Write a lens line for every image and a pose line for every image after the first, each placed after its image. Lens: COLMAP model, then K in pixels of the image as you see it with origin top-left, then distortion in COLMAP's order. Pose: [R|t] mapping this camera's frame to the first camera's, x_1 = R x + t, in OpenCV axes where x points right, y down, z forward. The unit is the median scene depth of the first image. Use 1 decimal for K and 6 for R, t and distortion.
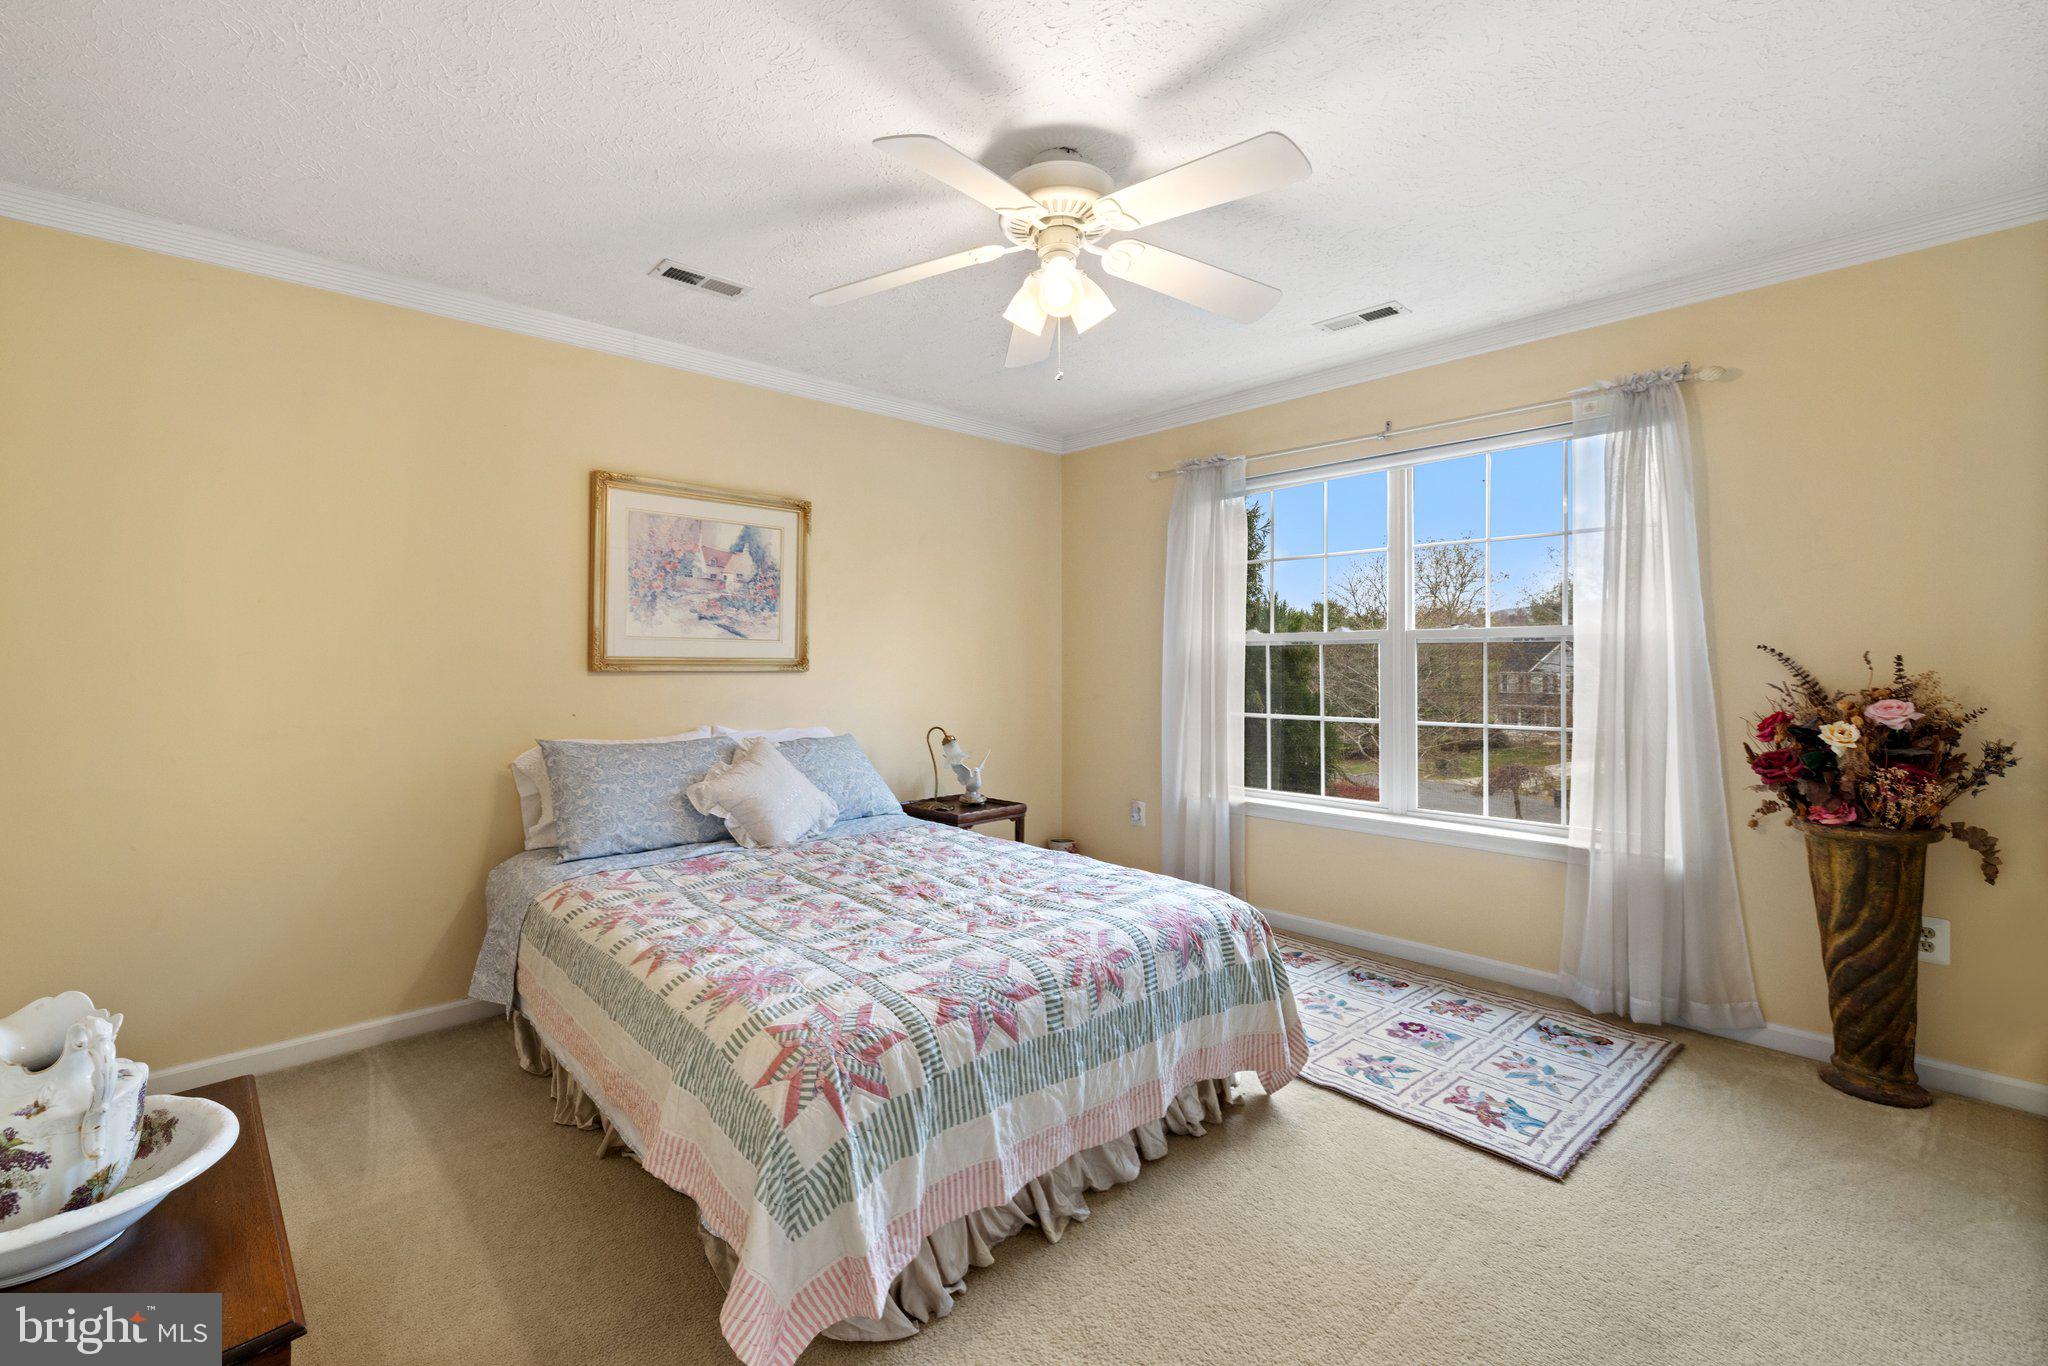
lens RADIAL K [[853.8, 0, 1015.7], [0, 853.8, 656.0], [0, 0, 1]] dist [-0.000627, -0.000759]
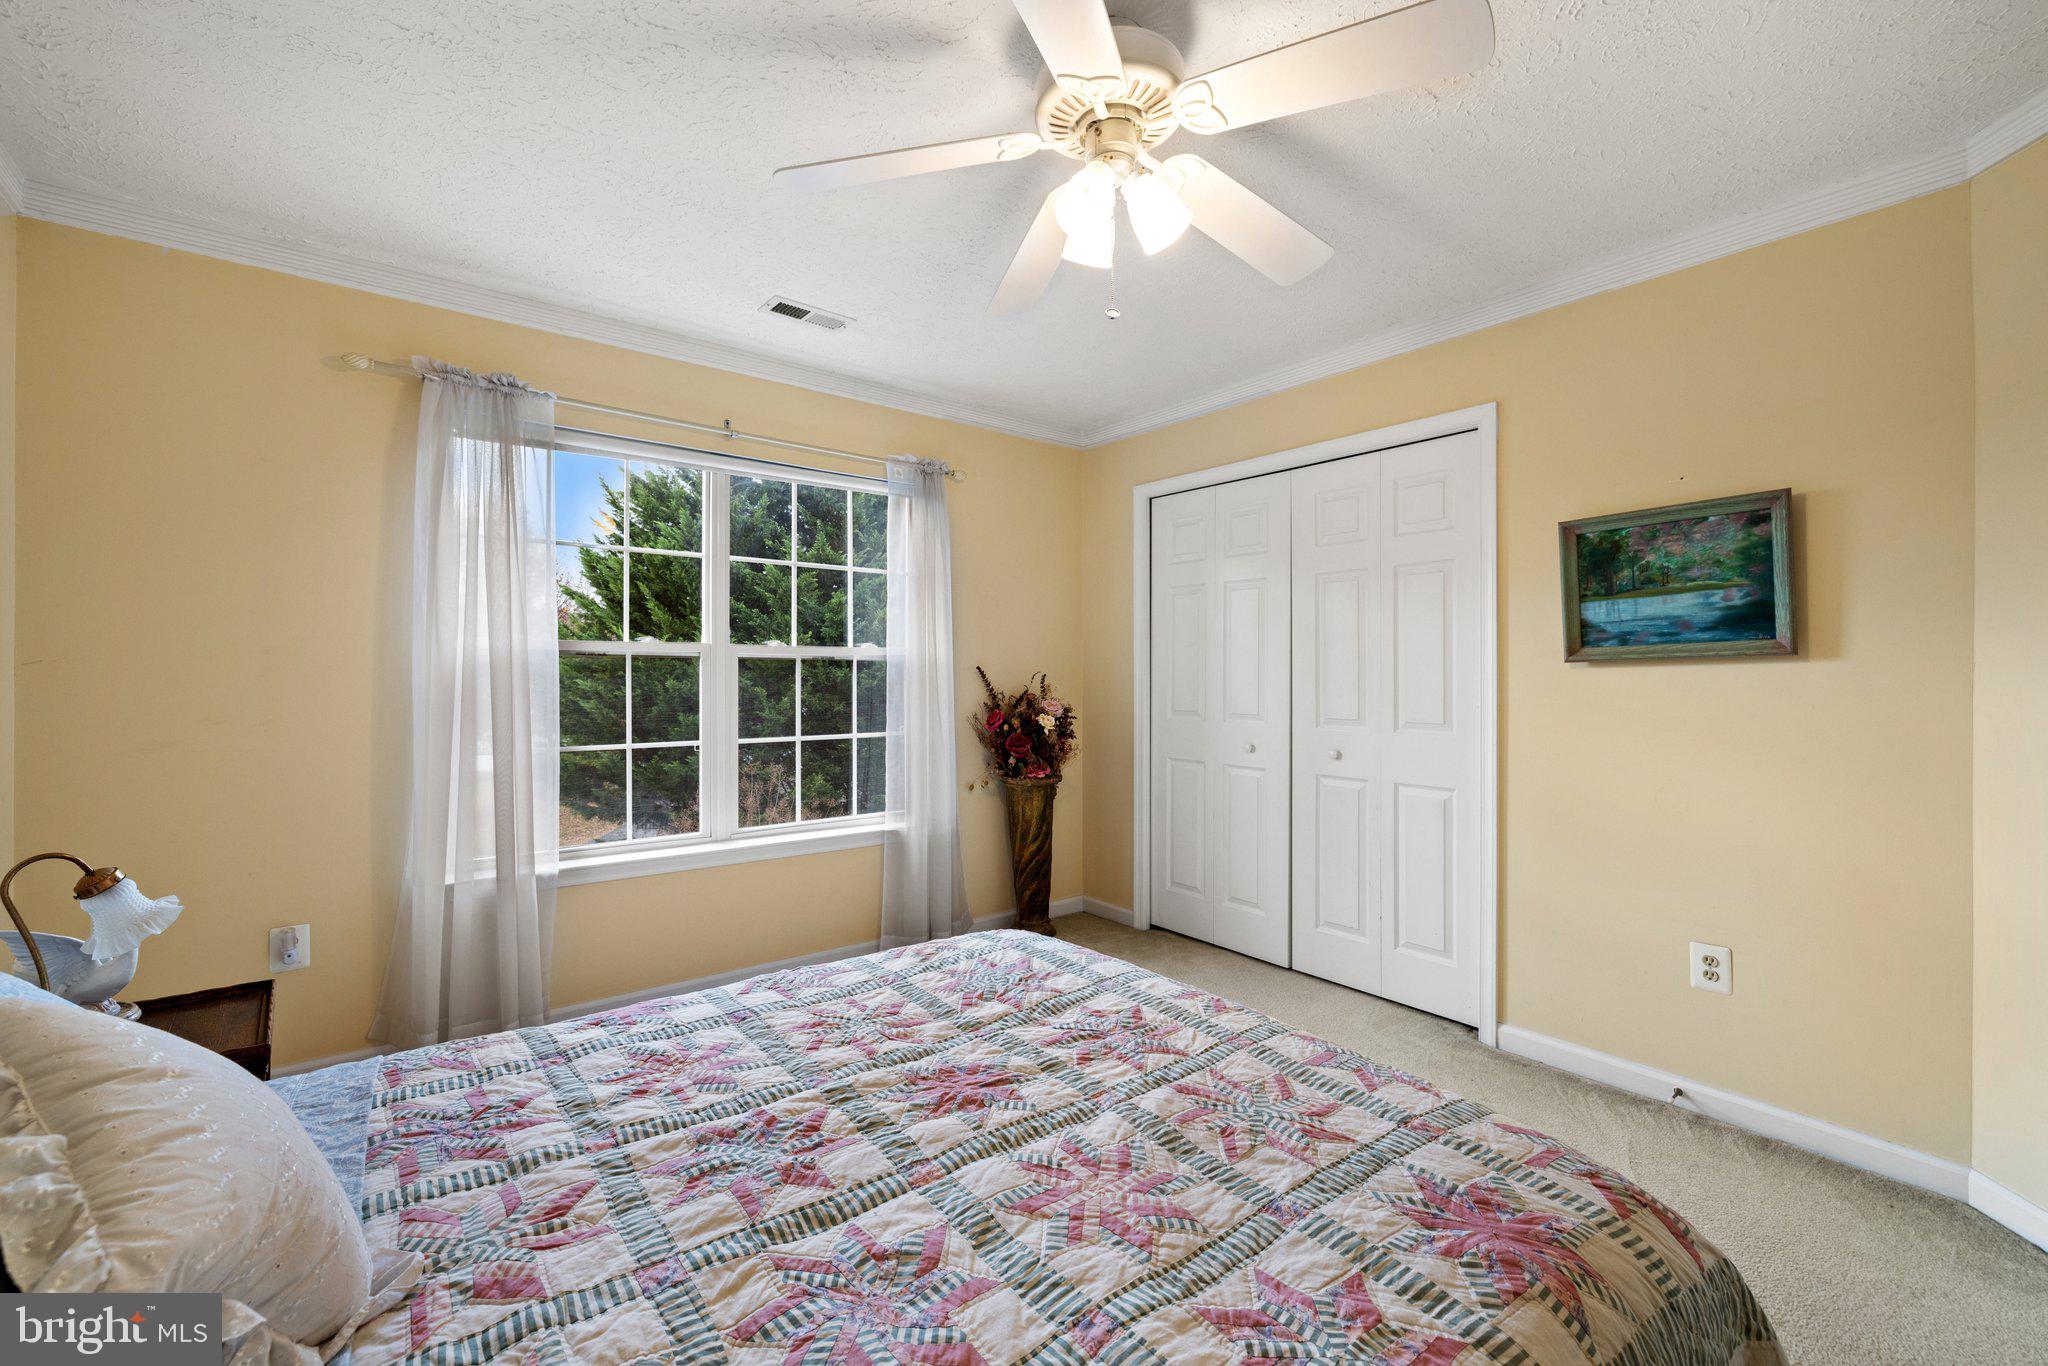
lens RADIAL K [[818.6, 0, 1019.8], [0, 818.6, 674.6], [0, 0, 1]] dist [0.001490, 0.000112]
pose [[0.120268, 0.003429, 0.992736, -0.493774], [-0.008608, 0.999960, -0.002411, 0.003397], [-0.992704, -0.008256, 0.120293, 0.688913]]
